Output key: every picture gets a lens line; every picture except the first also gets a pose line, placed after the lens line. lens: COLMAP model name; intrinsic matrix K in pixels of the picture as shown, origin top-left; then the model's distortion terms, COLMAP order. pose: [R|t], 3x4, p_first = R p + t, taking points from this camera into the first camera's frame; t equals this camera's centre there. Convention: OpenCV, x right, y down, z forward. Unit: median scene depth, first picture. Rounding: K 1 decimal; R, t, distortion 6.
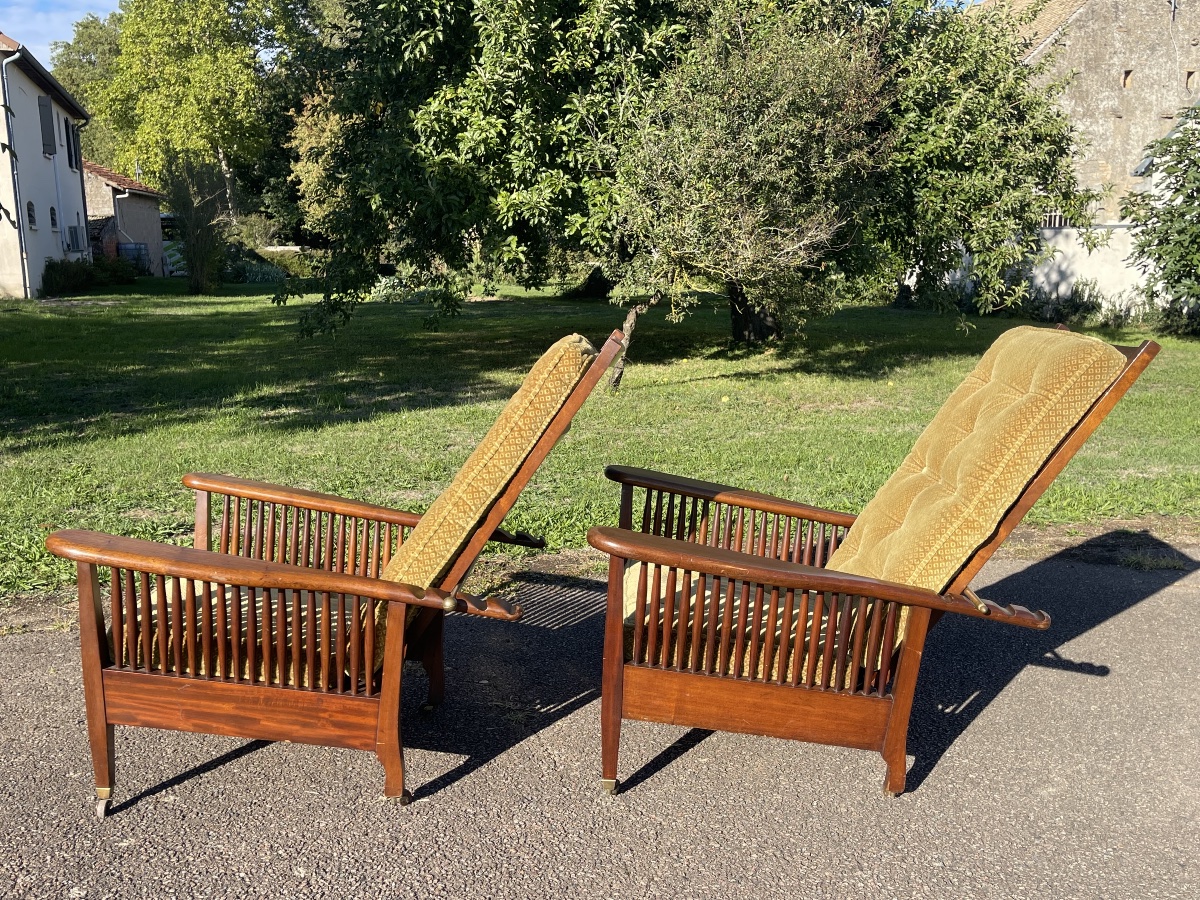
lens RADIAL K [[1129.2, 0, 588.8], [0, 1129.2, 448.9], [0, 0, 1]] dist [0.026893, 0.000000]
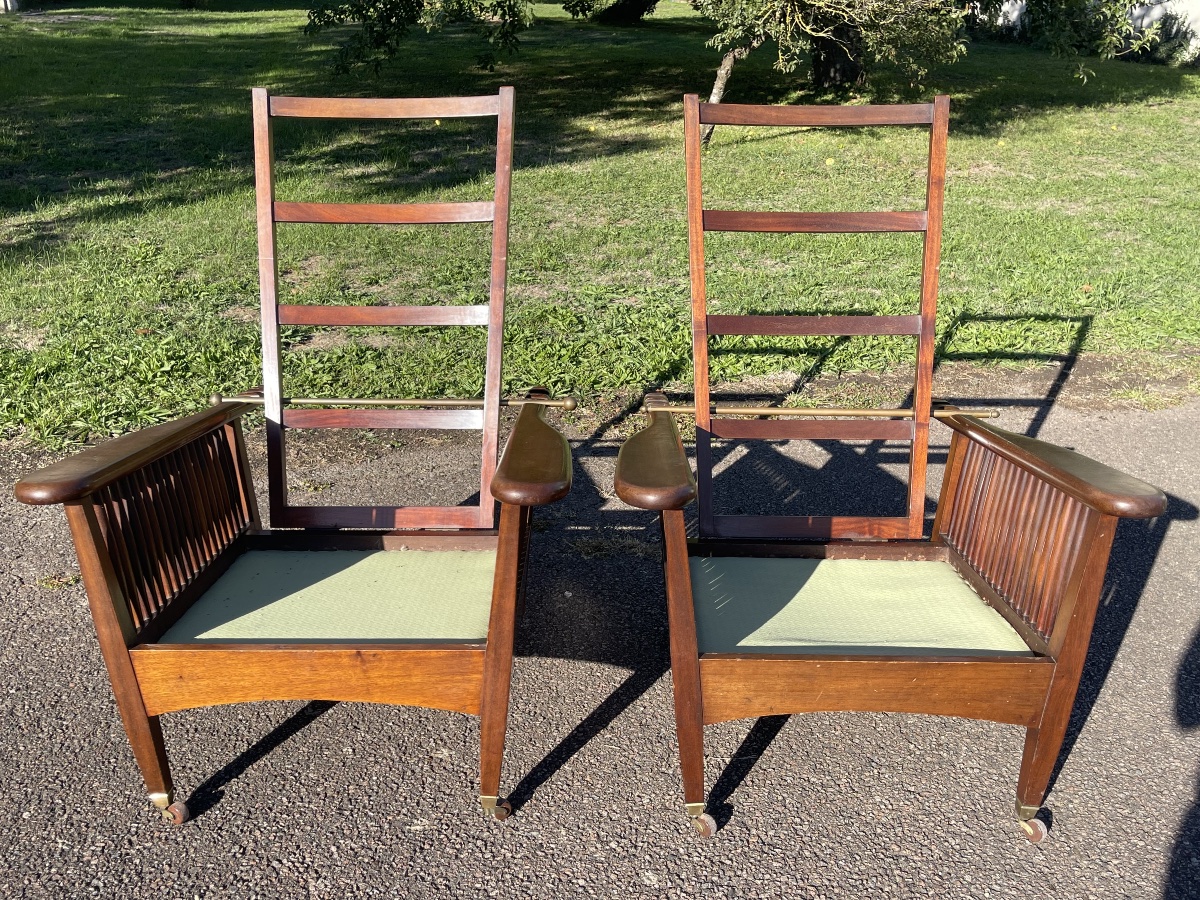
lens RADIAL K [[1130.8, 0, 607.9], [0, 1130.8, 454.7], [0, 0, 1]] dist [0.026591, 0.000000]
pose [[0.999779, 0.012070, 0.017212, -0.058645], [-0.015797, 0.971563, 0.236254, -0.022923], [-0.013871, -0.236474, 0.971539, 0.053556]]
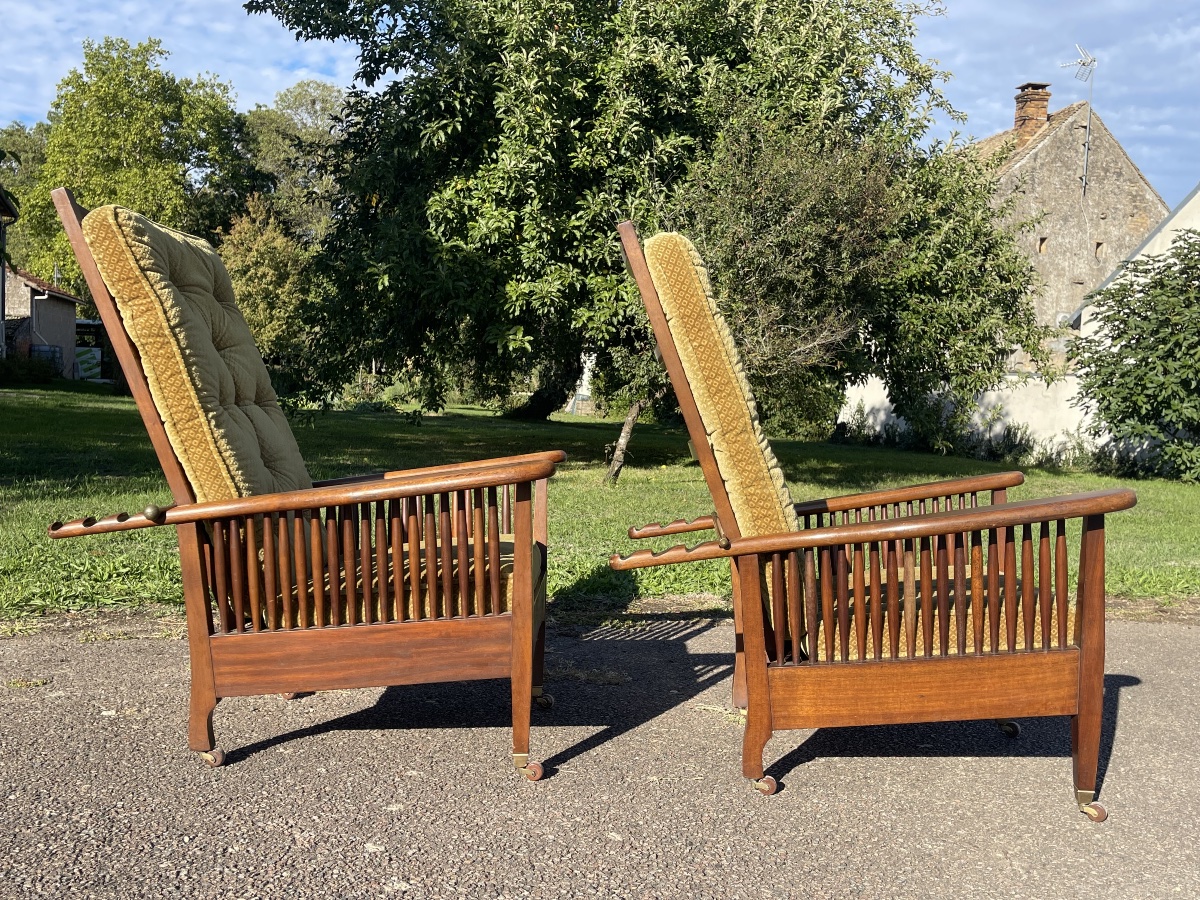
lens RADIAL K [[1130.8, 0, 599.8], [0, 1130.8, 451.1], [0, 0, 1]] dist [0.026591, 0.000000]
pose [[0.994488, 0.051583, 0.091289, -0.070157], [-0.040191, 0.991655, -0.122494, 0.035632], [-0.096845, 0.118150, 0.988262, 0.017467]]
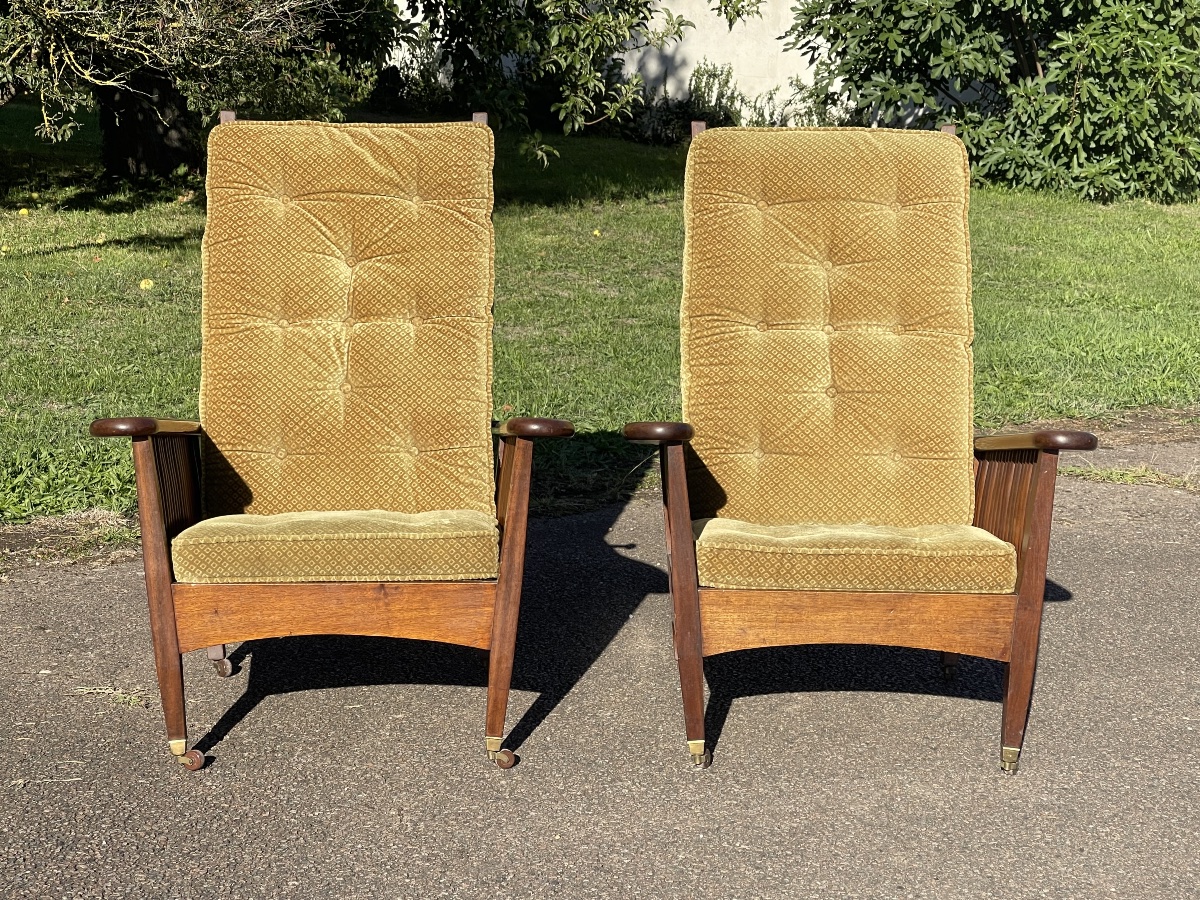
lens RADIAL K [[2433.0, 0, 601.8], [0, 2433.0, 446.8], [0, 0, 1]] dist [0.192991, 0.000000]
pose [[0.930756, -0.036911, 0.363773, -0.090844], [0.030870, 0.999272, 0.022408, 0.012293], [-0.364335, -0.009627, 0.931218, -0.153719]]
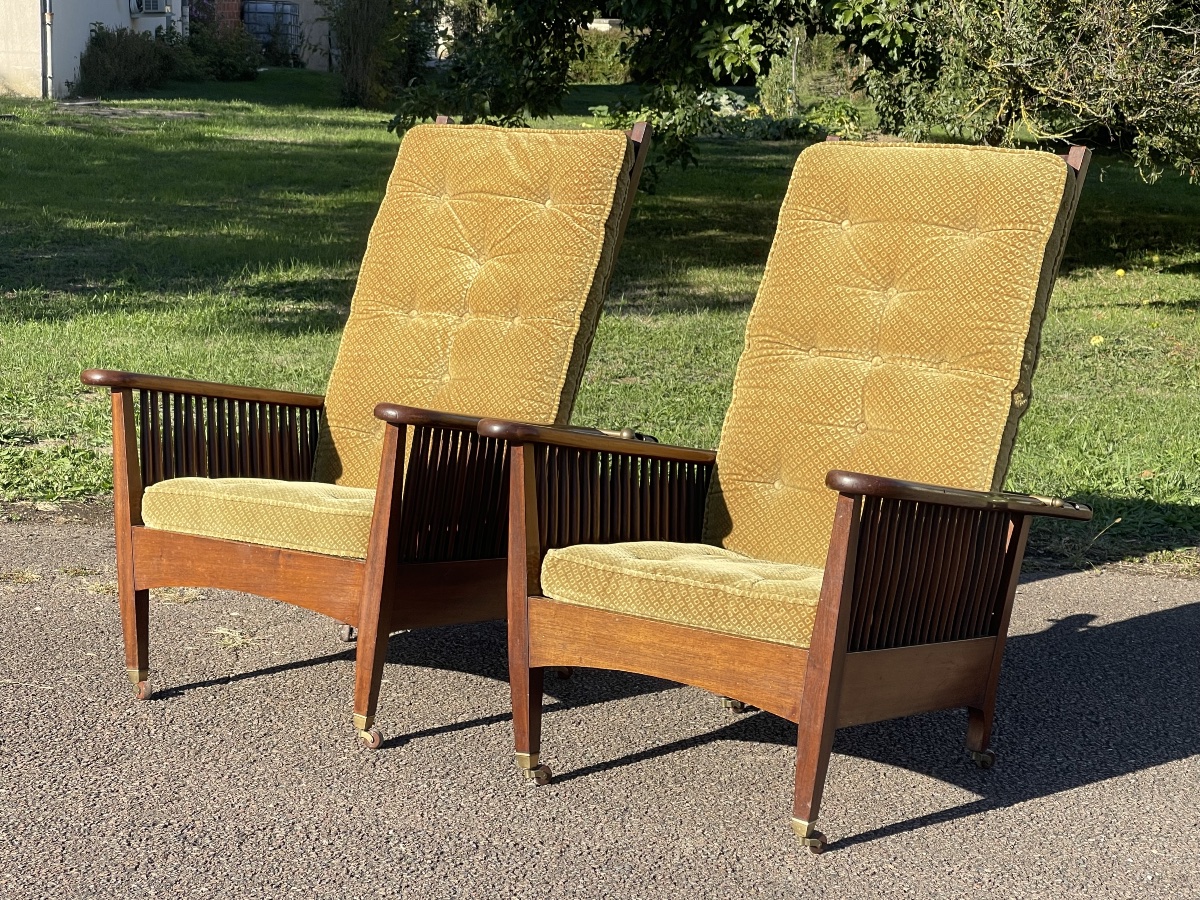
lens RADIAL K [[2433.0, 0, 609.0], [0, 2433.0, 450.7], [0, 0, 1]] dist [0.192991, 0.000000]
pose [[0.965607, 0.080004, -0.247390, 0.159718], [-0.081452, 0.996668, 0.004393, 0.018745], [0.246917, 0.015909, 0.968906, -0.160556]]
